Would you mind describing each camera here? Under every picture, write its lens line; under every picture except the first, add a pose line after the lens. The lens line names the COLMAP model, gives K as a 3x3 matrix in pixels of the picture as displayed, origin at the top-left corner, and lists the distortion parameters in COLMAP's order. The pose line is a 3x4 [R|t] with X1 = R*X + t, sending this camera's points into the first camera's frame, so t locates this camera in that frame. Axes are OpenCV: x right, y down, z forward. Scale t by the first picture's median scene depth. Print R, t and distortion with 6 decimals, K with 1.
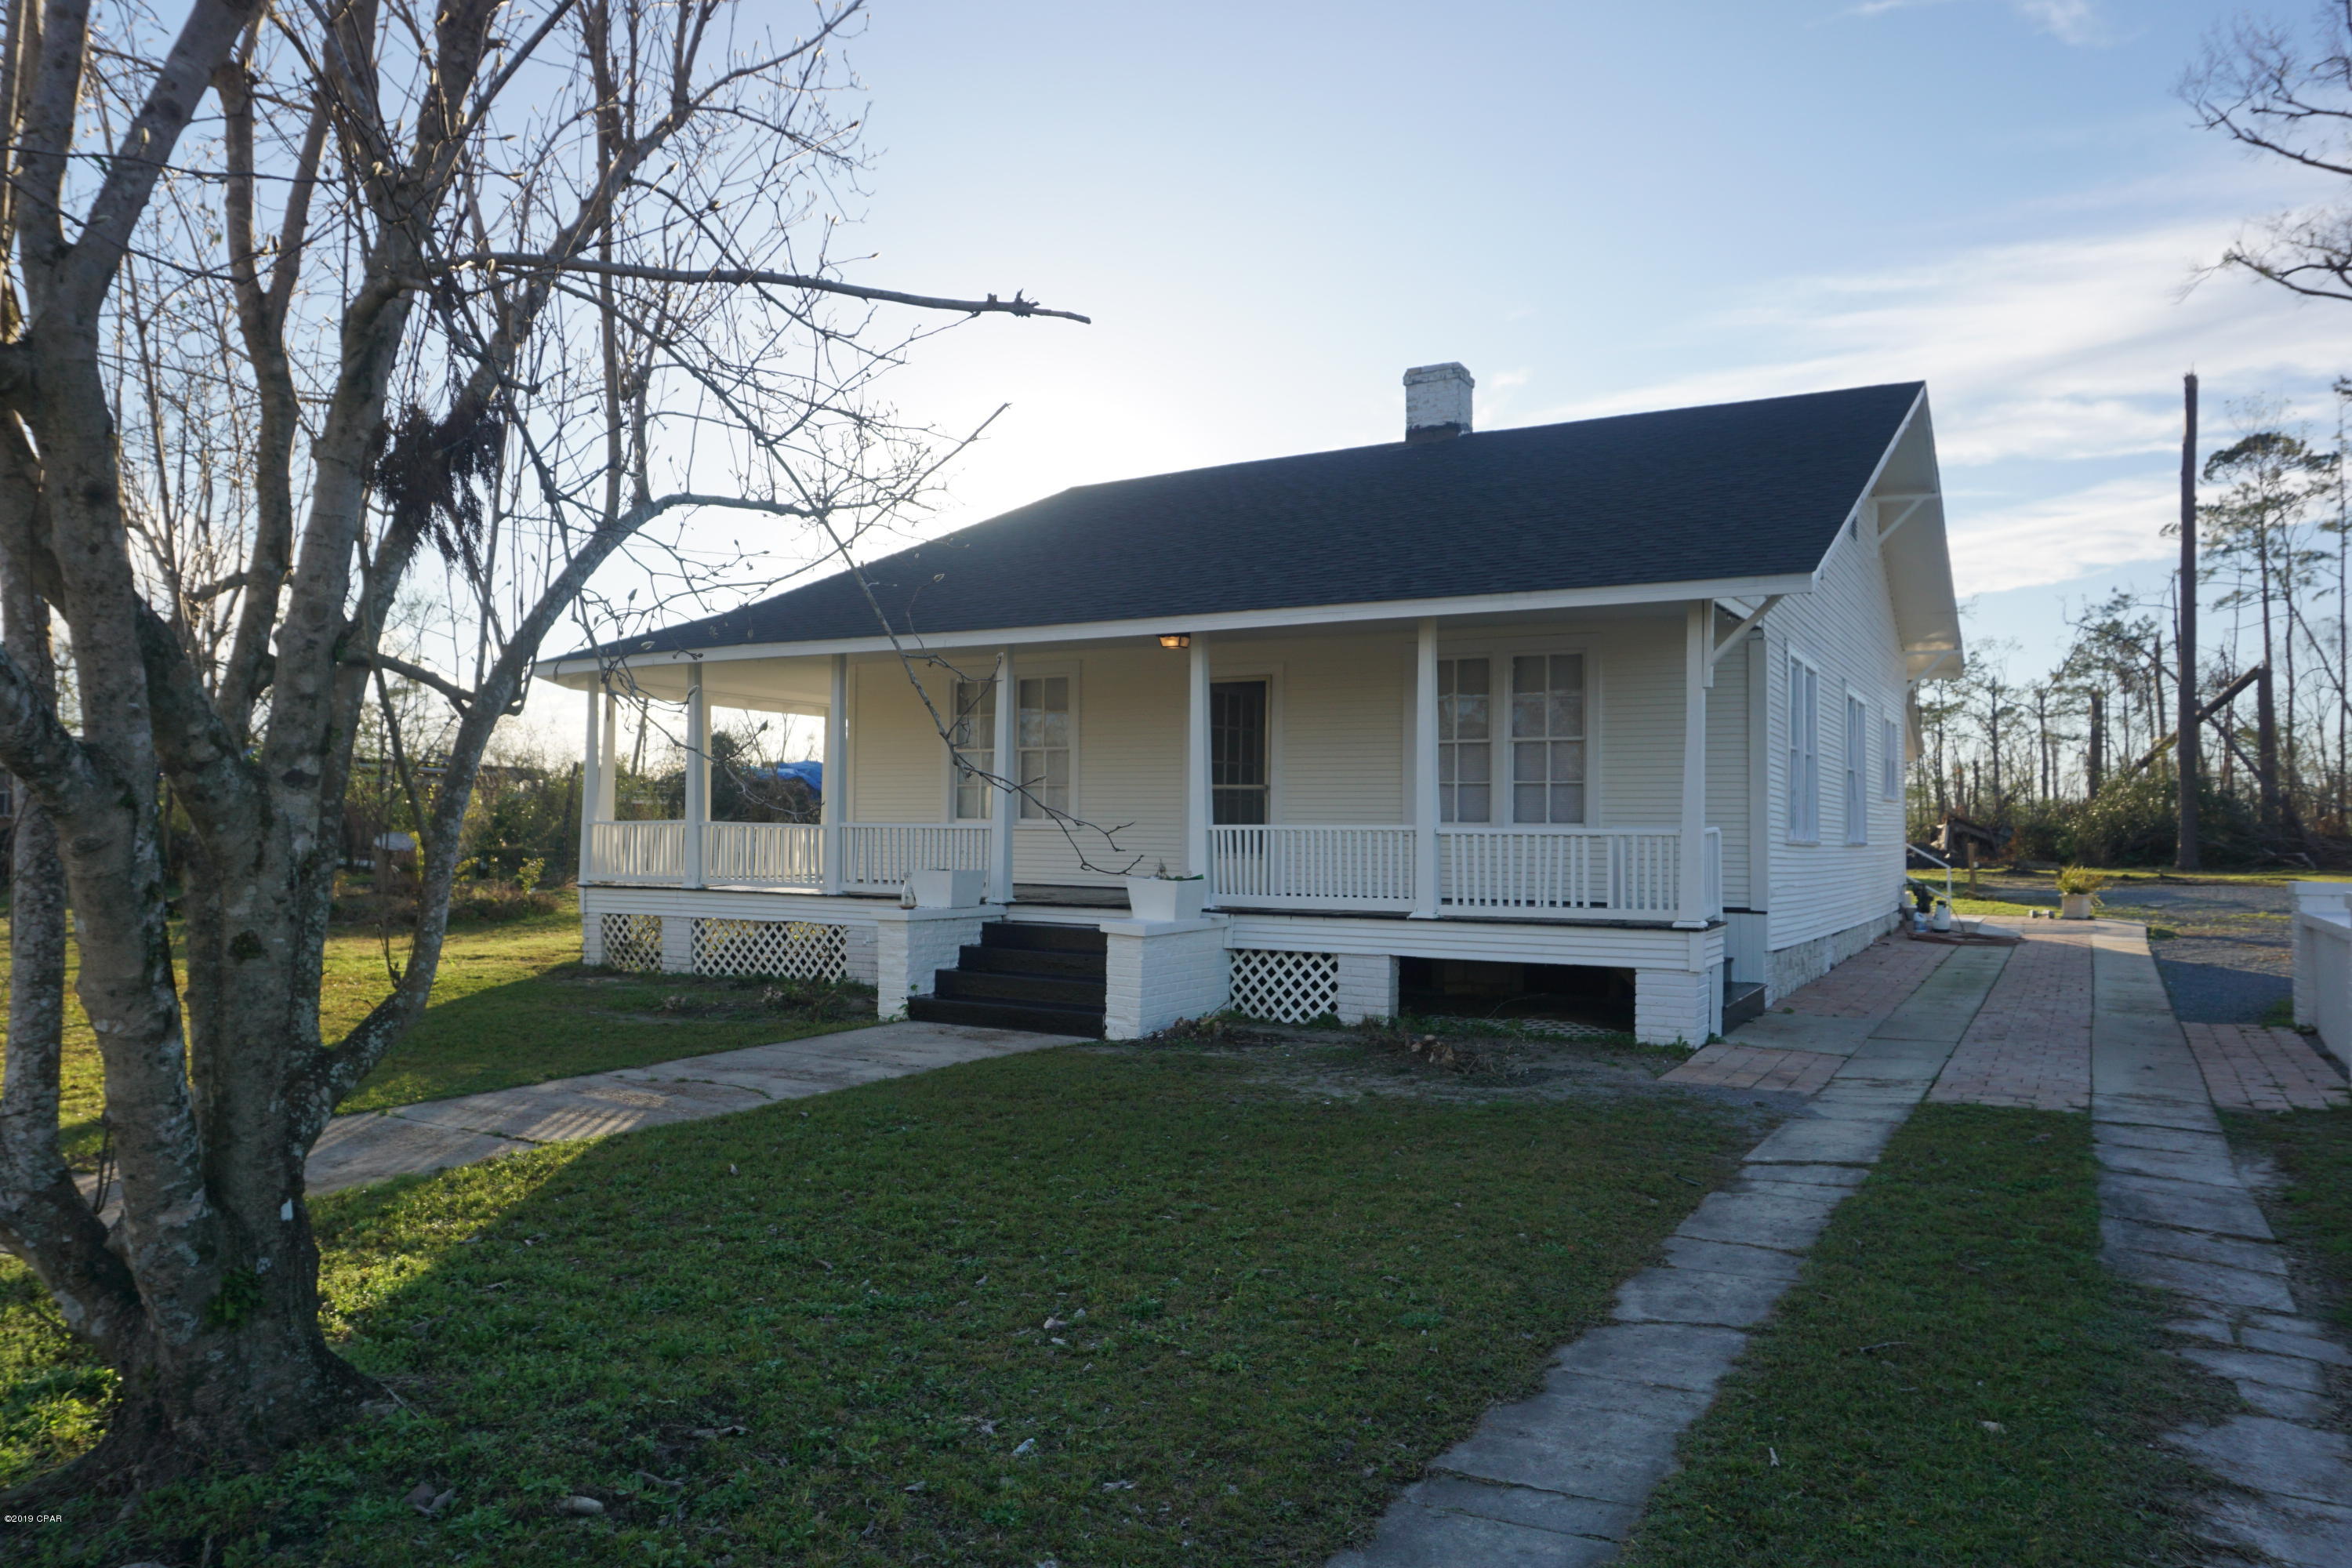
lens RADIAL K [[1576.3, 0, 1176.0], [0, 1576.3, 784.0], [0, 0, 1]] dist [-0.059007, 0.041503]
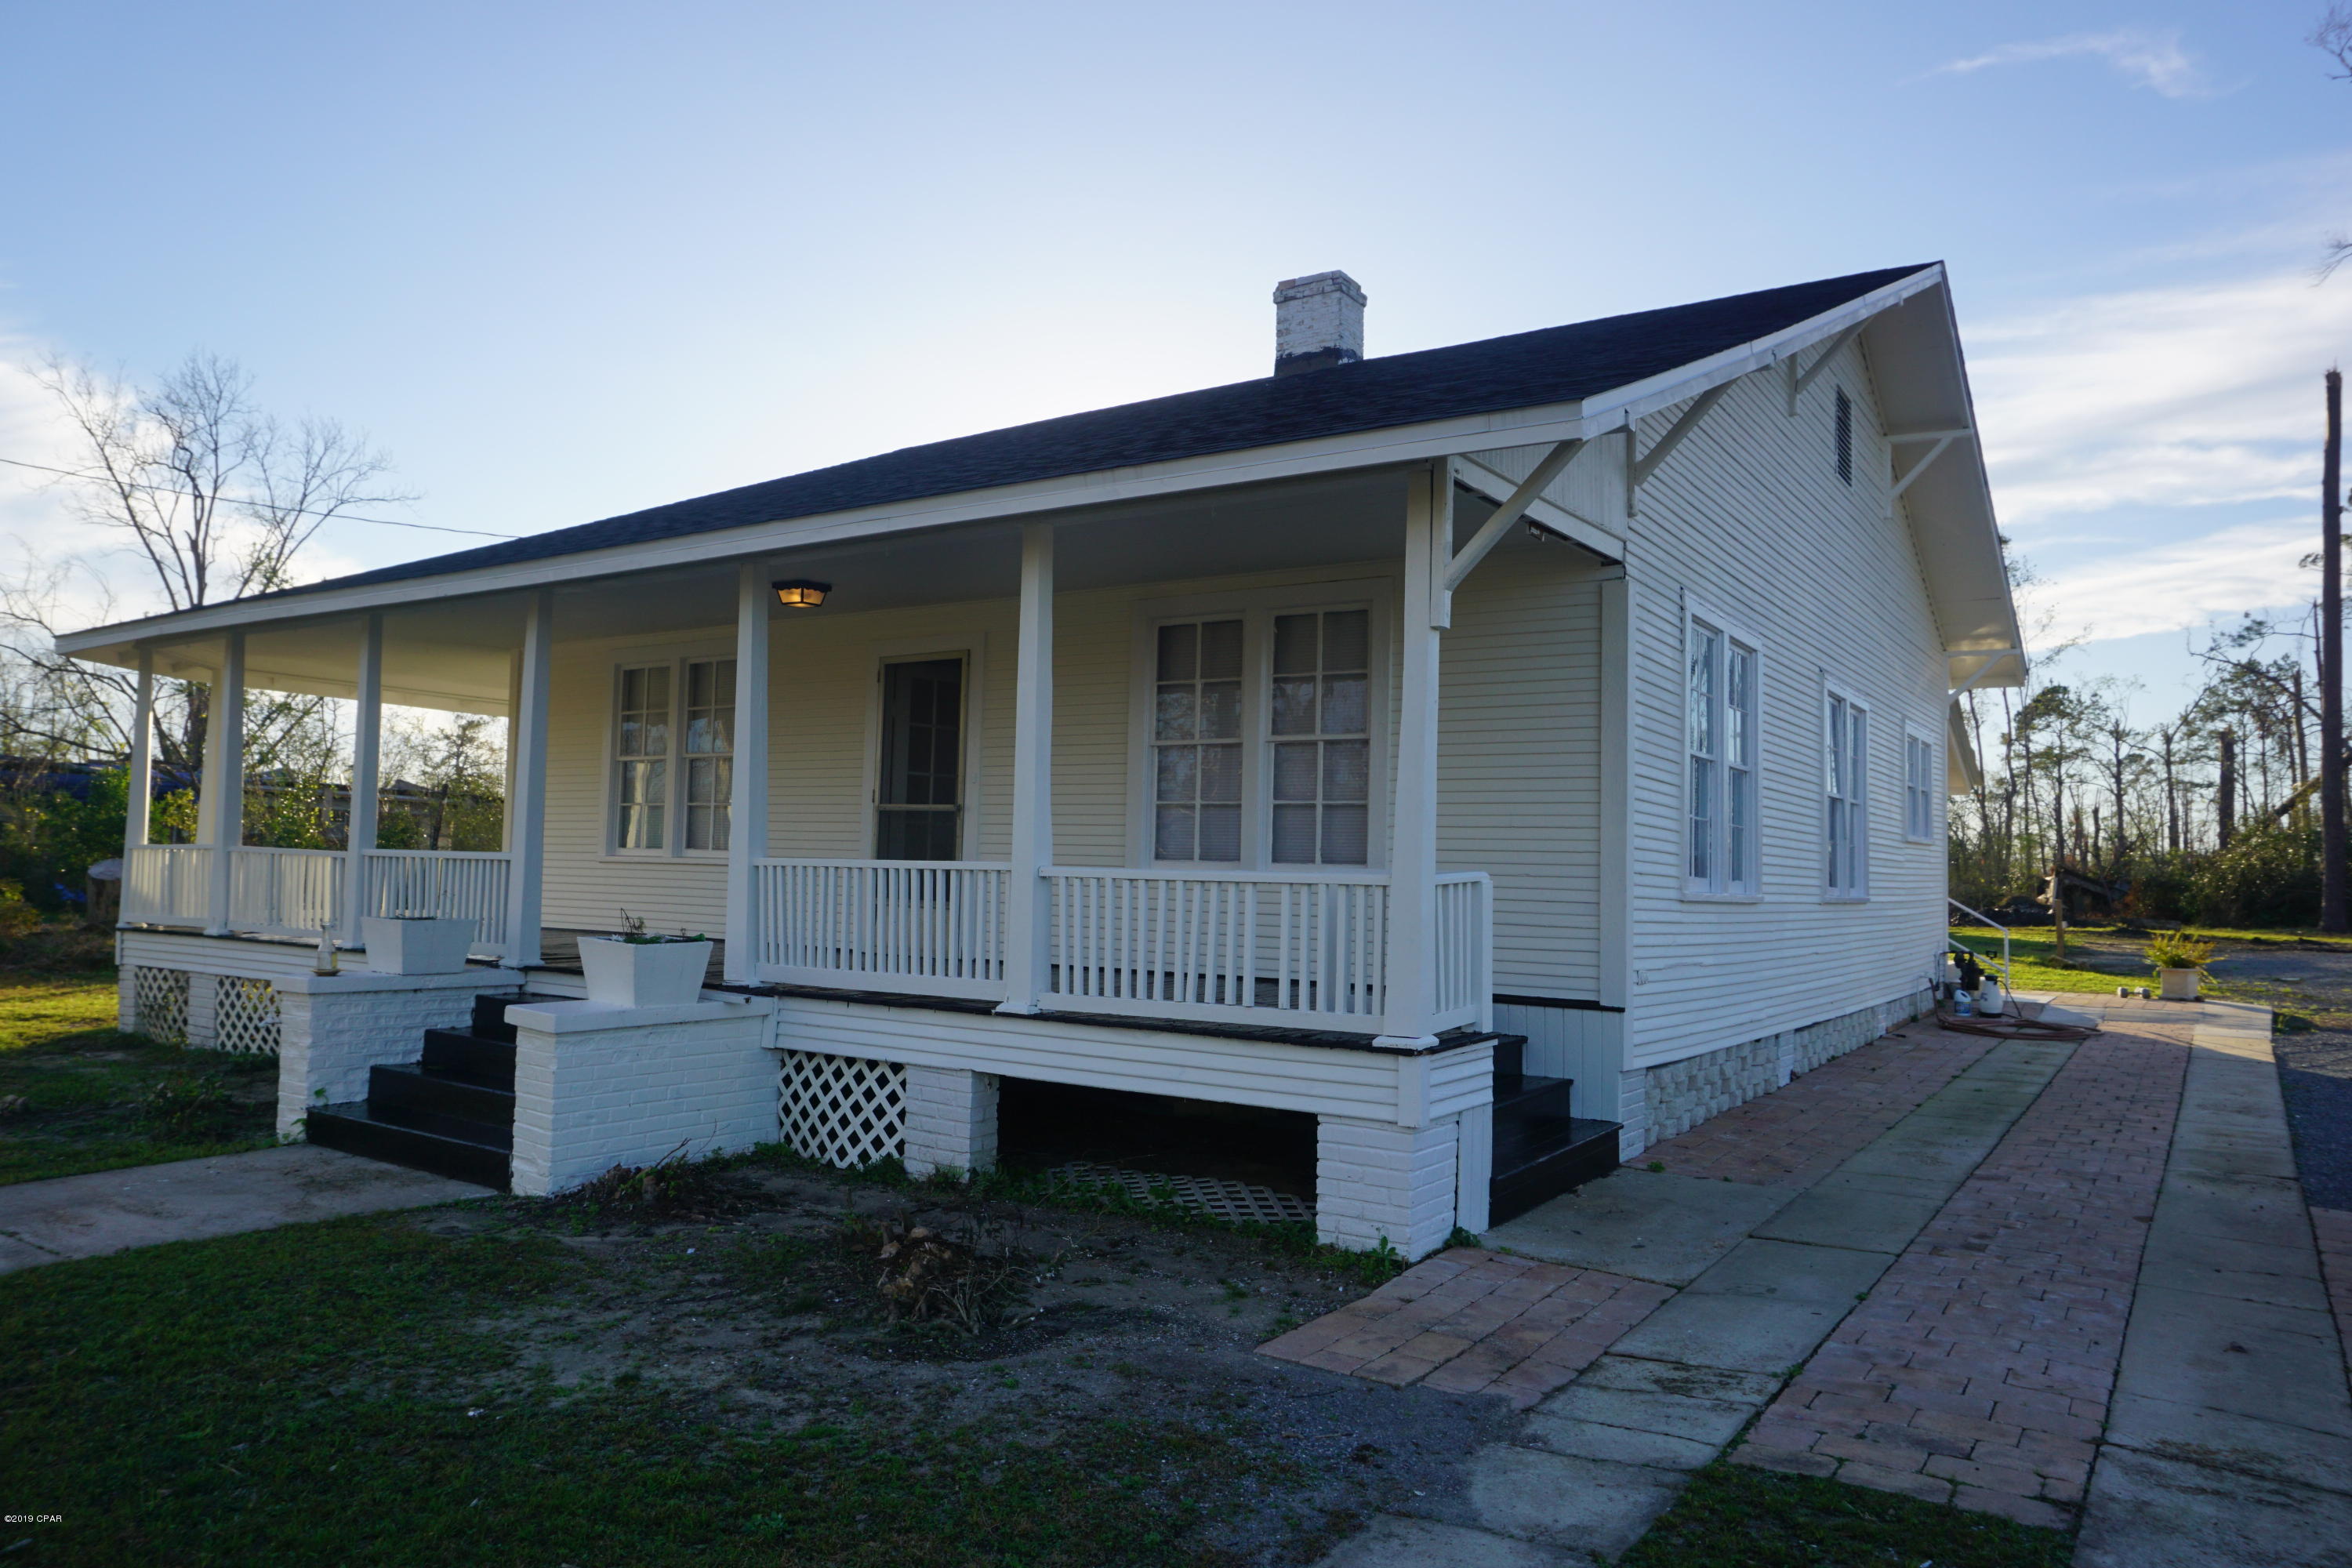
lens RADIAL K [[1576.3, 0, 1176.0], [0, 1576.3, 784.0], [0, 0, 1]] dist [-0.059007, 0.041503]
pose [[0.997822, 0.010210, -0.065163, 0.159345], [-0.011930, 0.999589, -0.026061, 0.006773], [0.064870, 0.026782, 0.997534, 0.238521]]
